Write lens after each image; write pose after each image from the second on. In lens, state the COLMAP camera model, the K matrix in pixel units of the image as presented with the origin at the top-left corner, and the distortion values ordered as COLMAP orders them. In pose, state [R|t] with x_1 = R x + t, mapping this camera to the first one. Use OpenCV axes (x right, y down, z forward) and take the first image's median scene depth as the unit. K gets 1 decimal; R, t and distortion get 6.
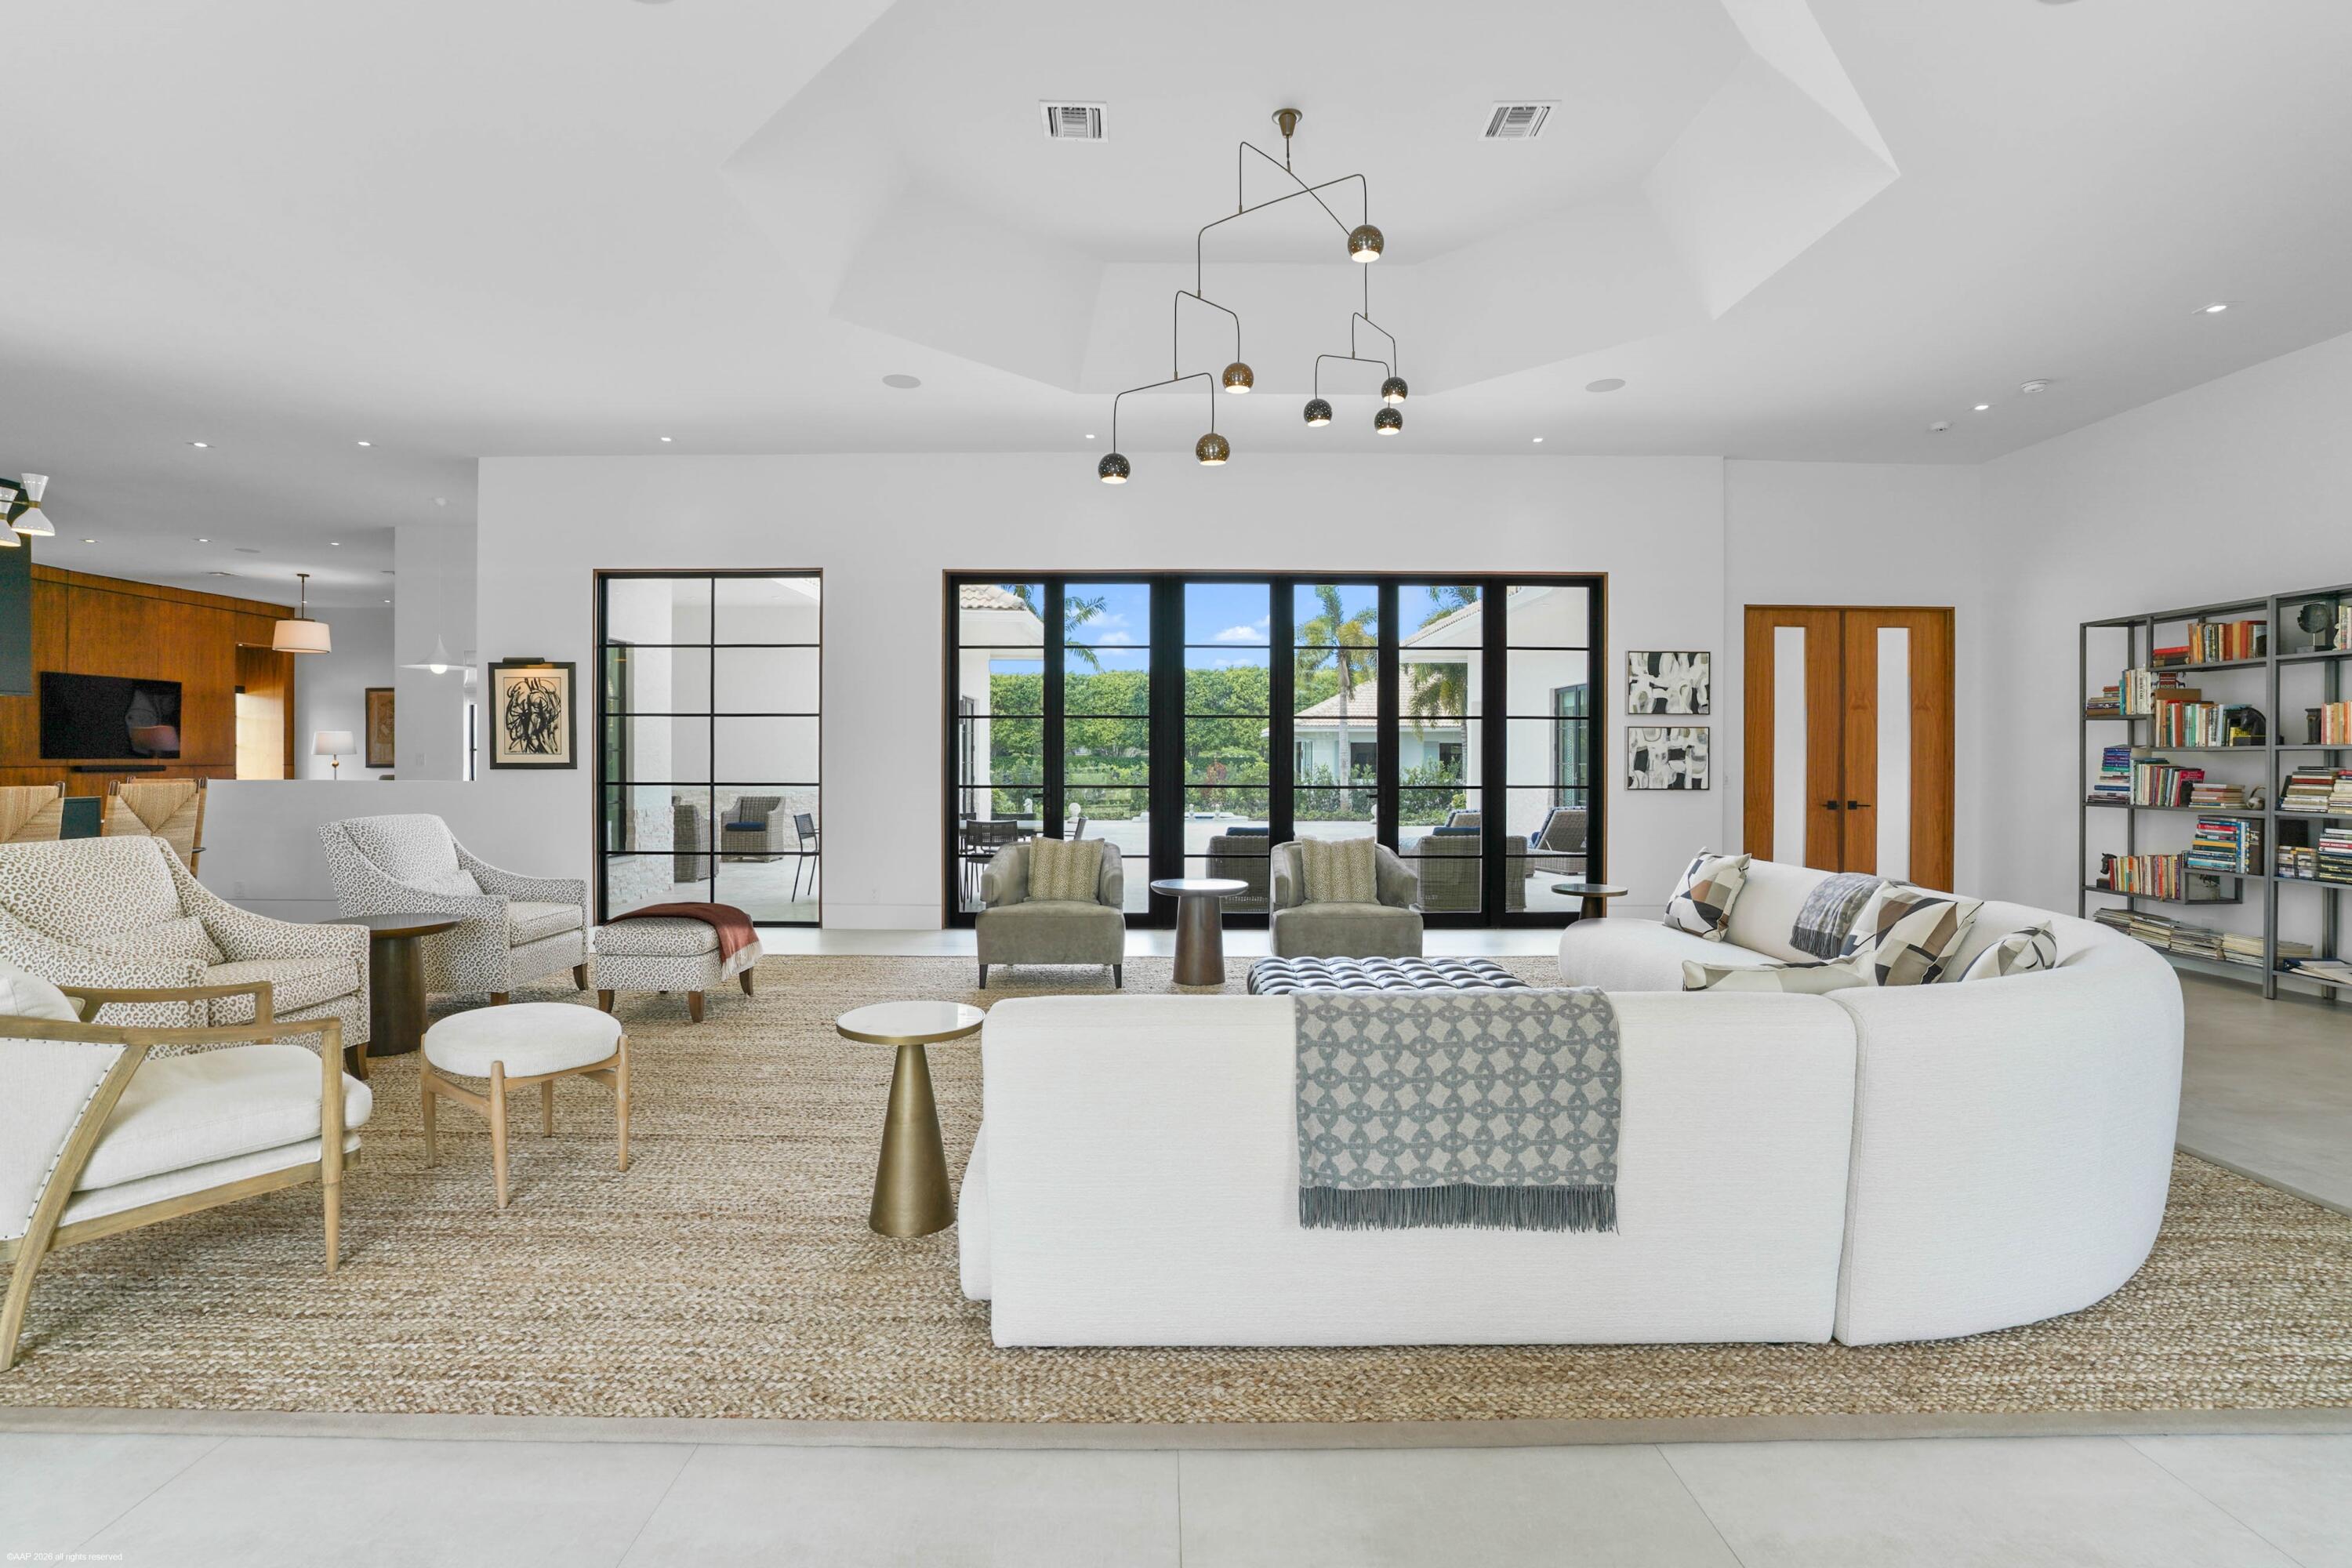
lens RADIAL K [[1091.2, 0, 1166.1], [0, 1091.2, 767.7], [0, 0, 1]] dist [-0.062184, 0.022325]
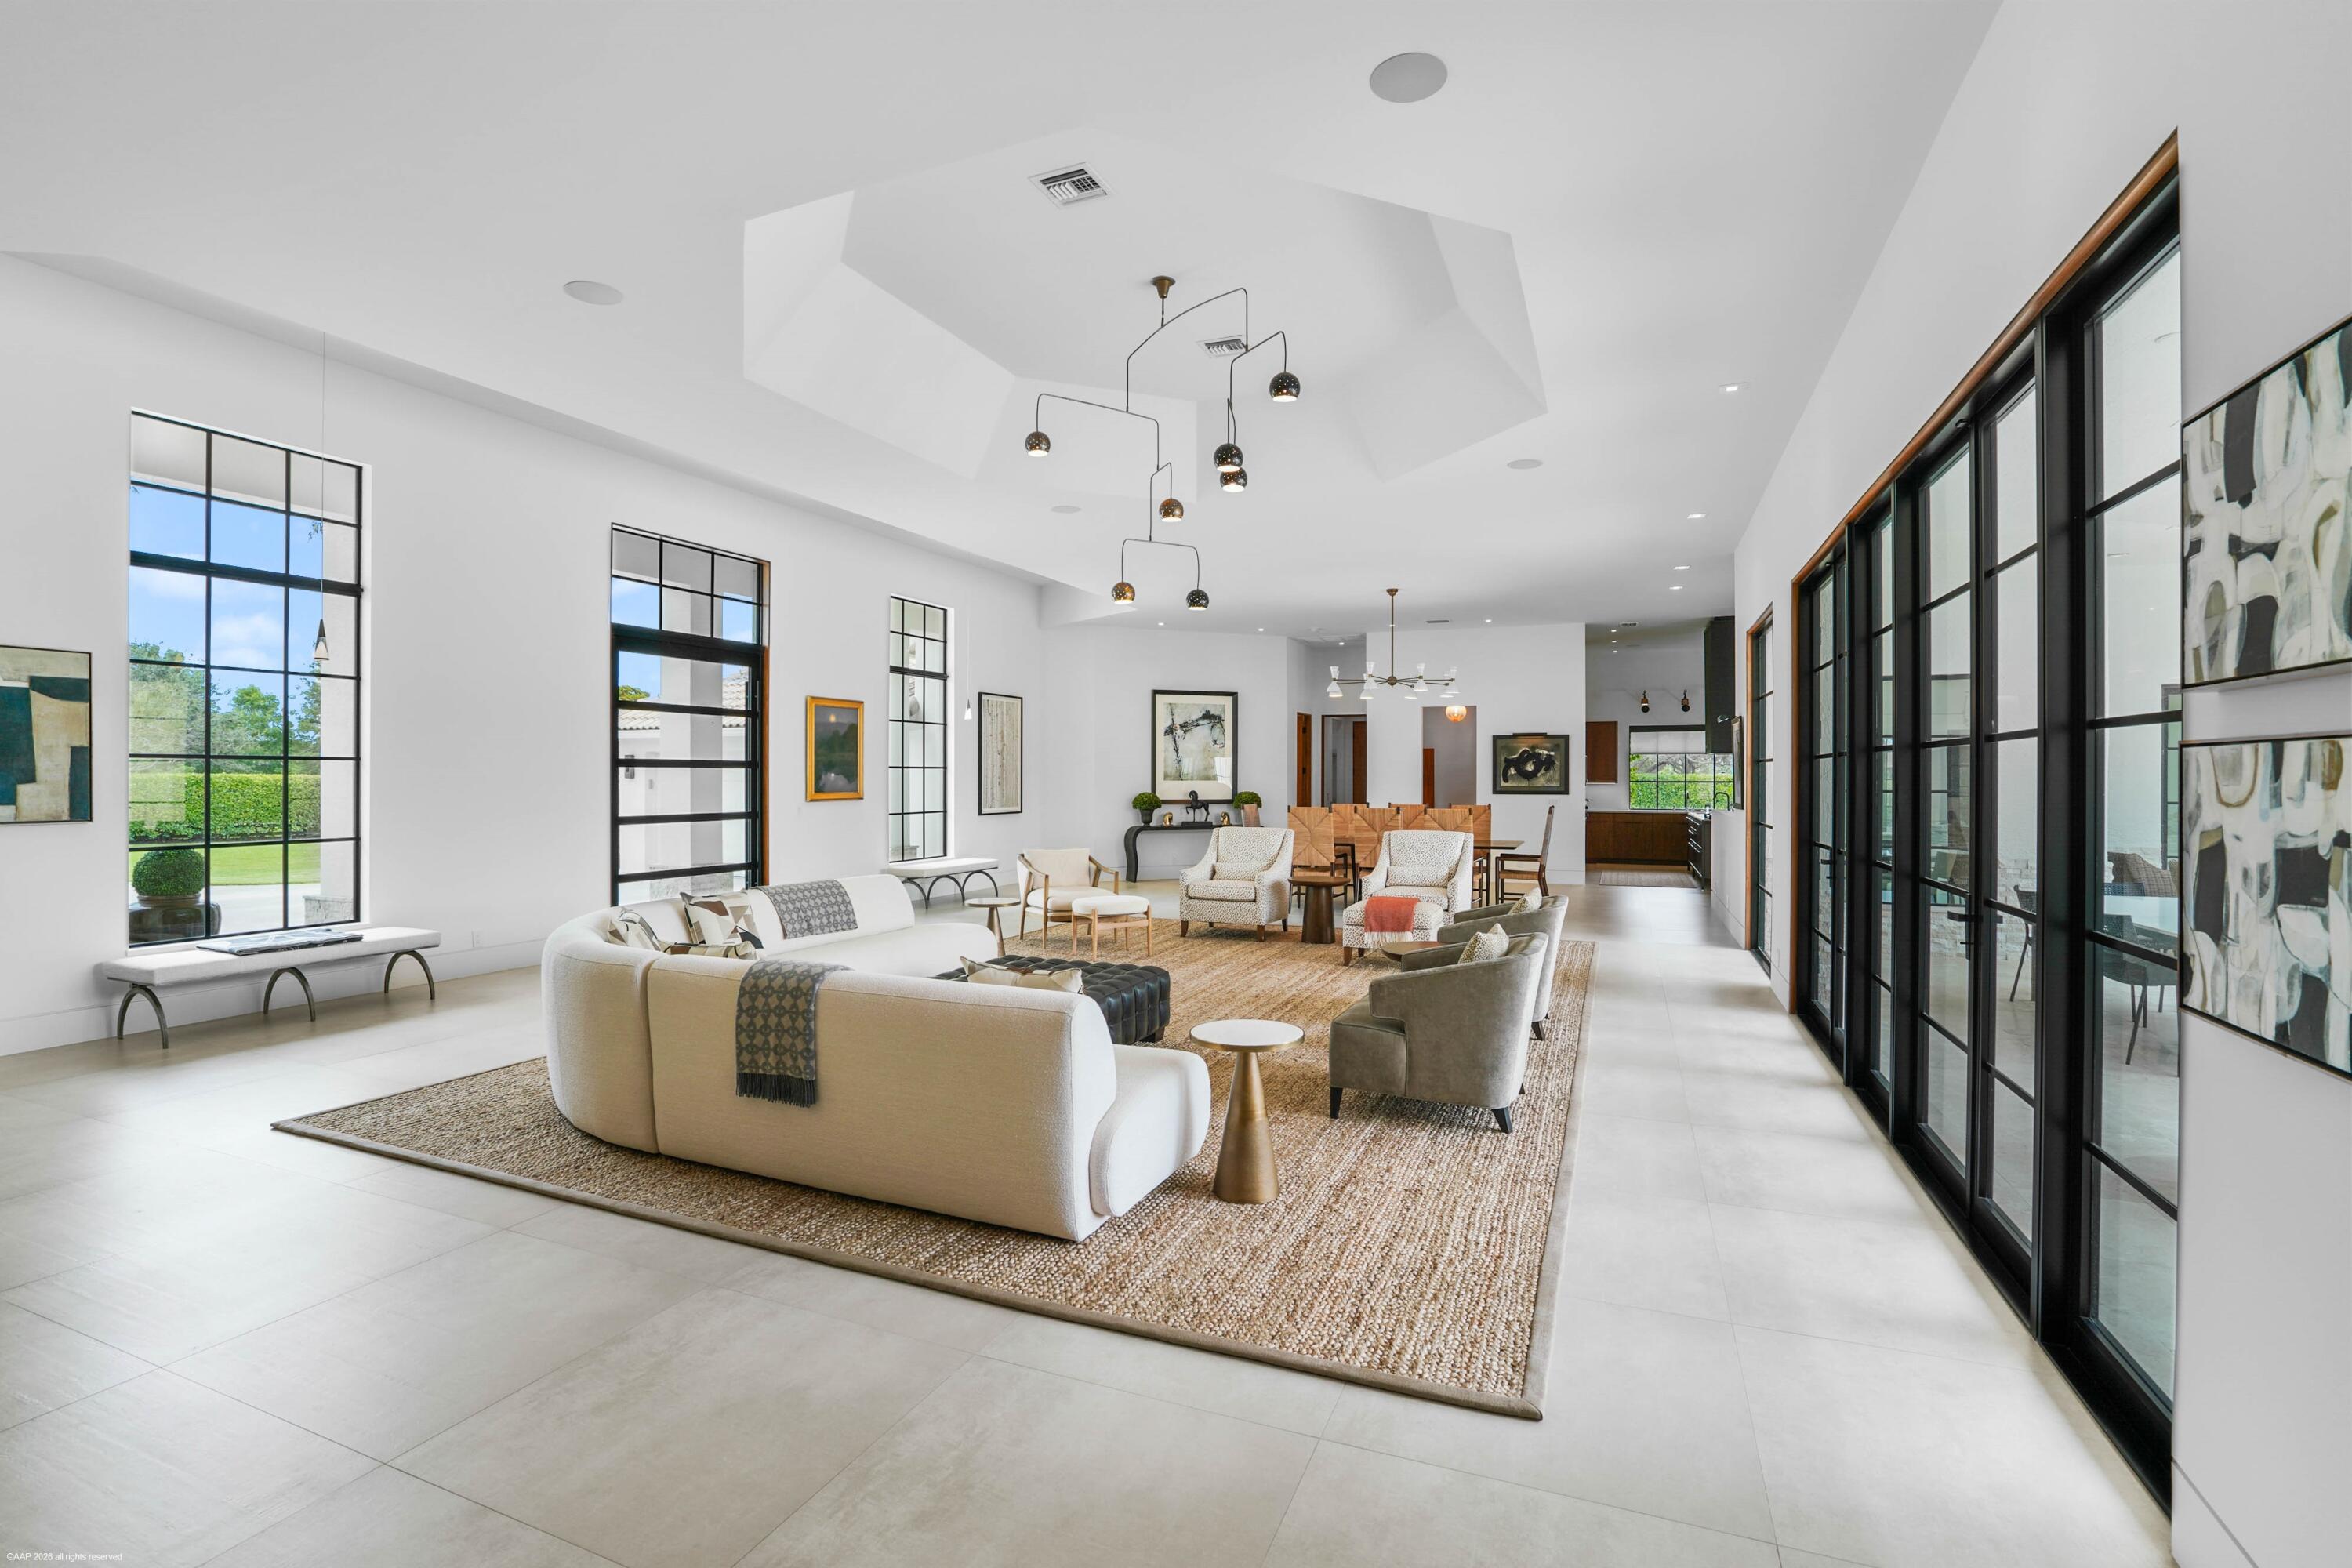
lens RADIAL K [[1086.7, 0, 1171.3], [0, 1086.7, 781.0], [0, 0, 1]] dist [-0.071087, 0.033666]
pose [[-0.392695, 0.000385, -0.919669, 0.728251], [-0.012800, 0.999901, 0.005884, -0.027961], [0.919580, 0.014082, -0.392651, 0.886114]]
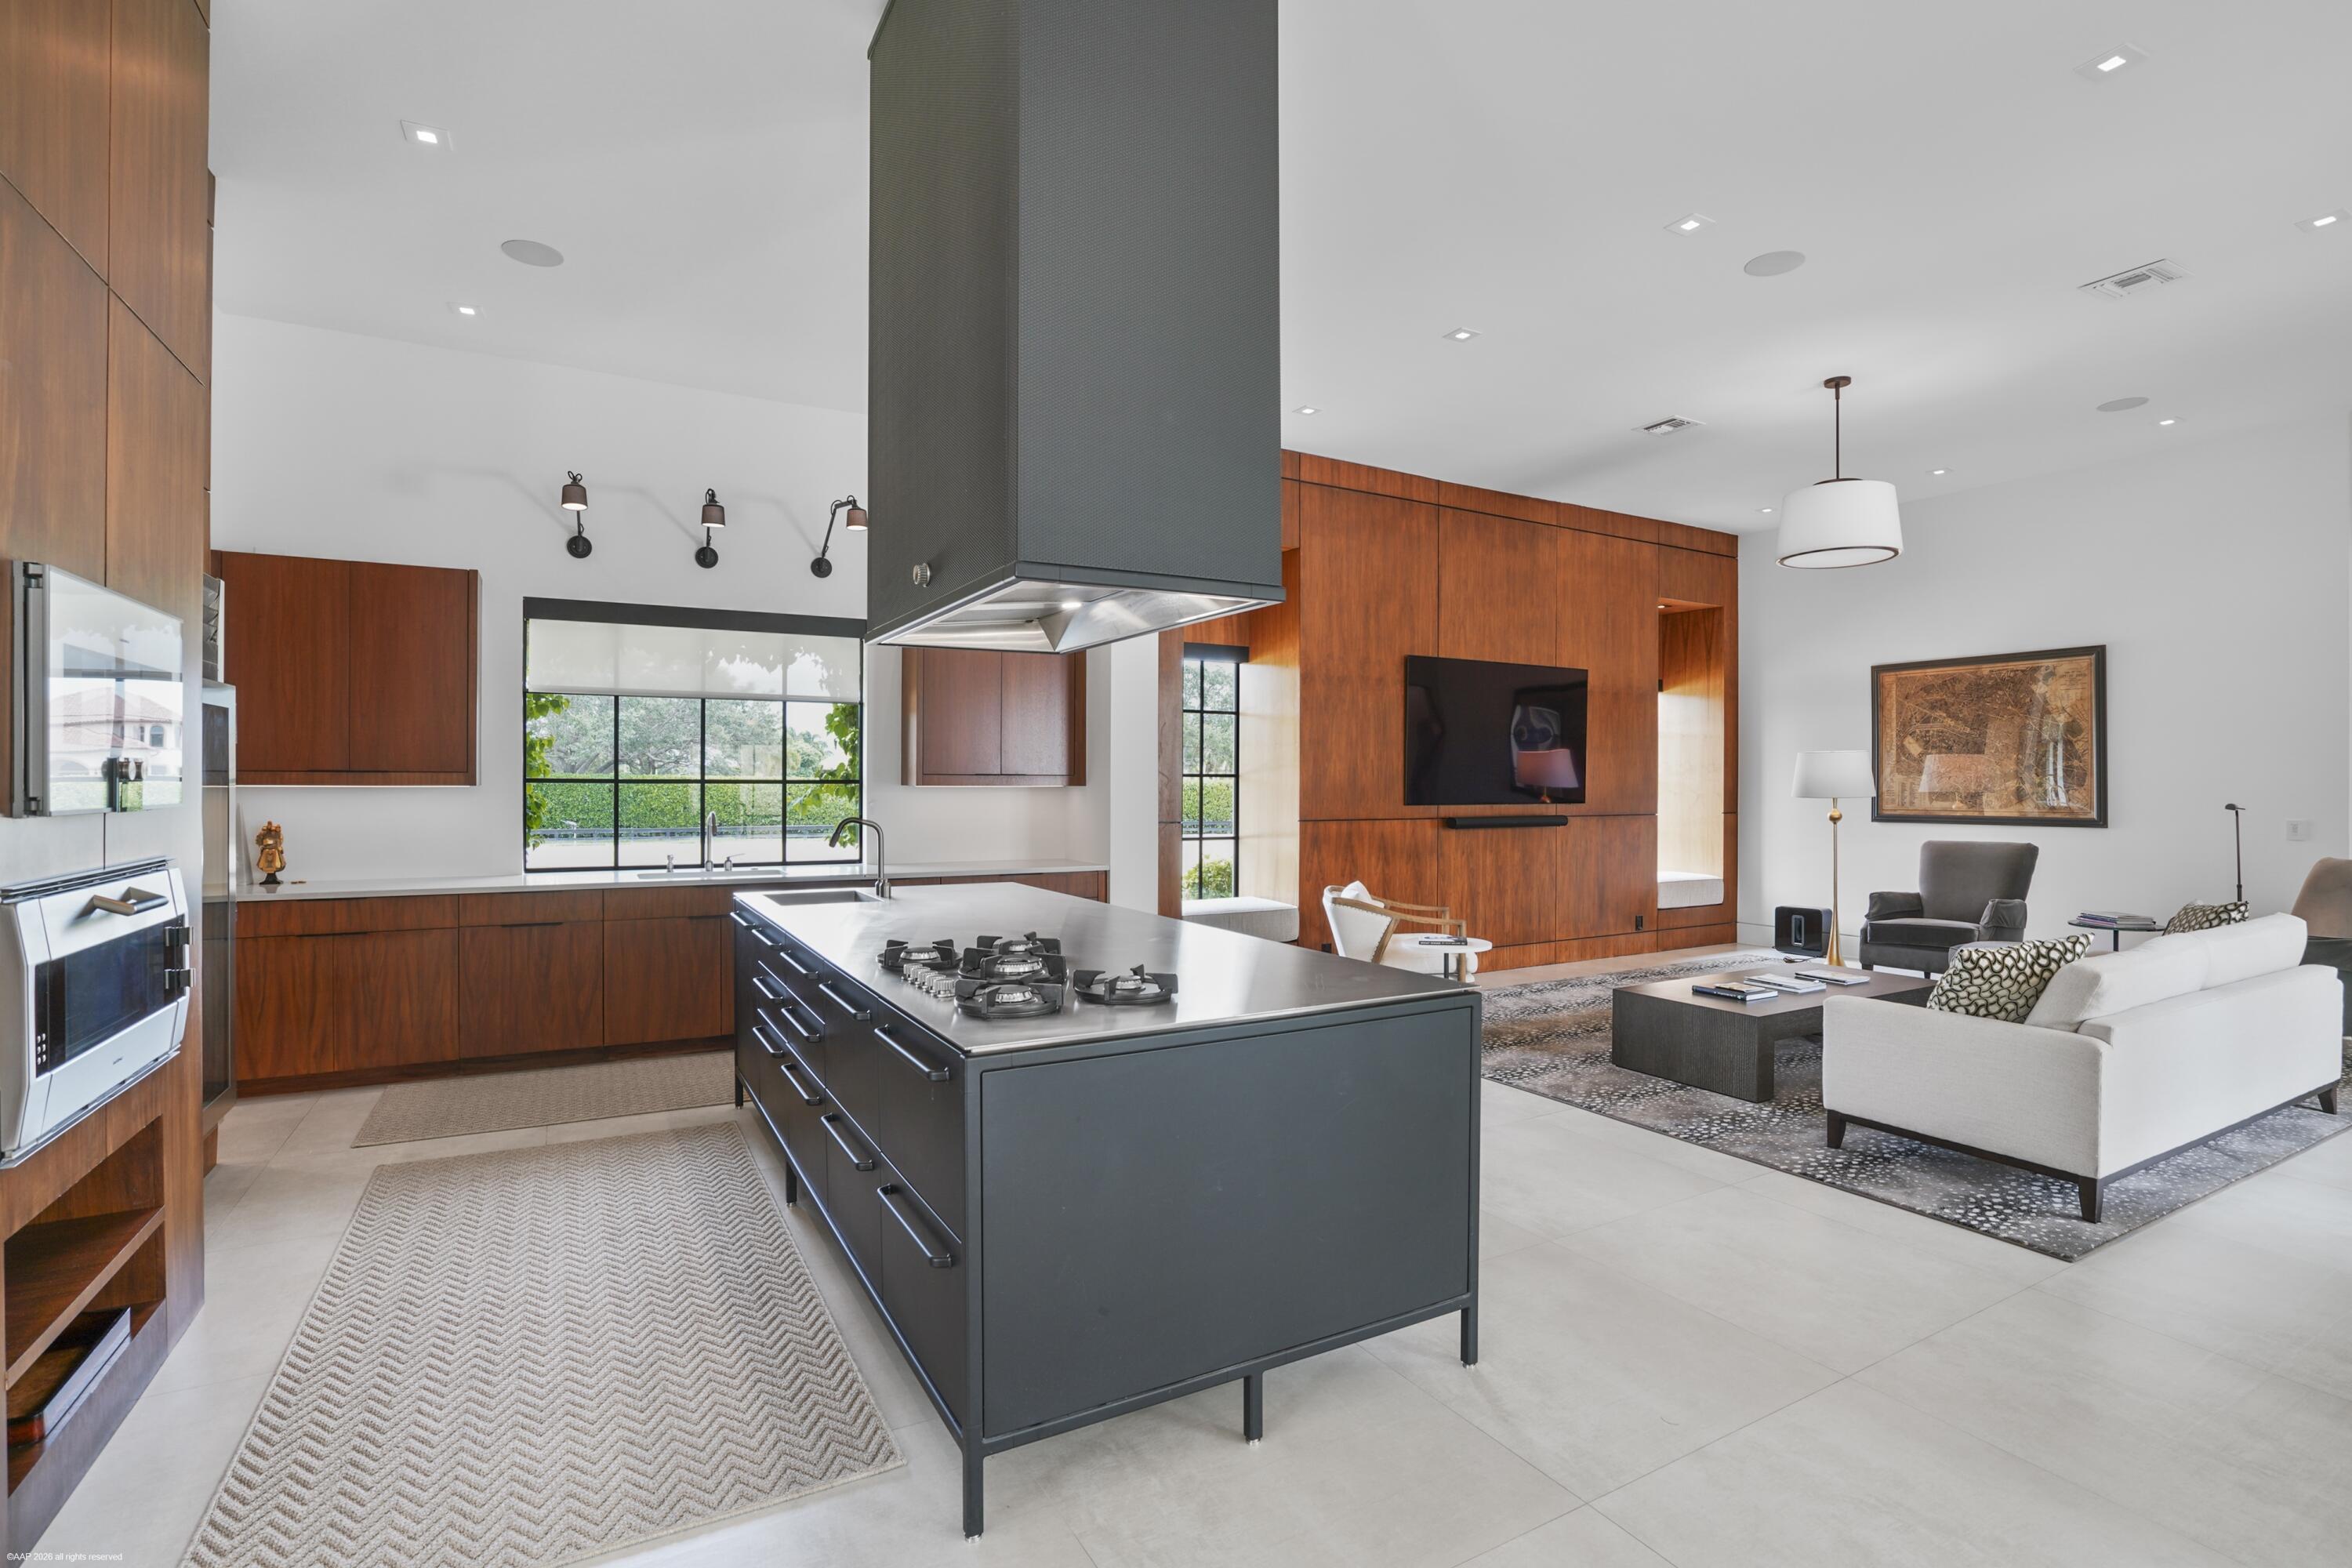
lens RADIAL K [[1110.0, 0, 1171.5], [0, 1110.0, 764.6], [0, 0, 1]] dist [-0.055760, 0.021278]
pose [[0.476698, -0.015278, -0.878934, -0.924391], [-0.010867, 0.999670, -0.023271, -0.024016], [0.879000, 0.020644, 0.476375, 0.917673]]
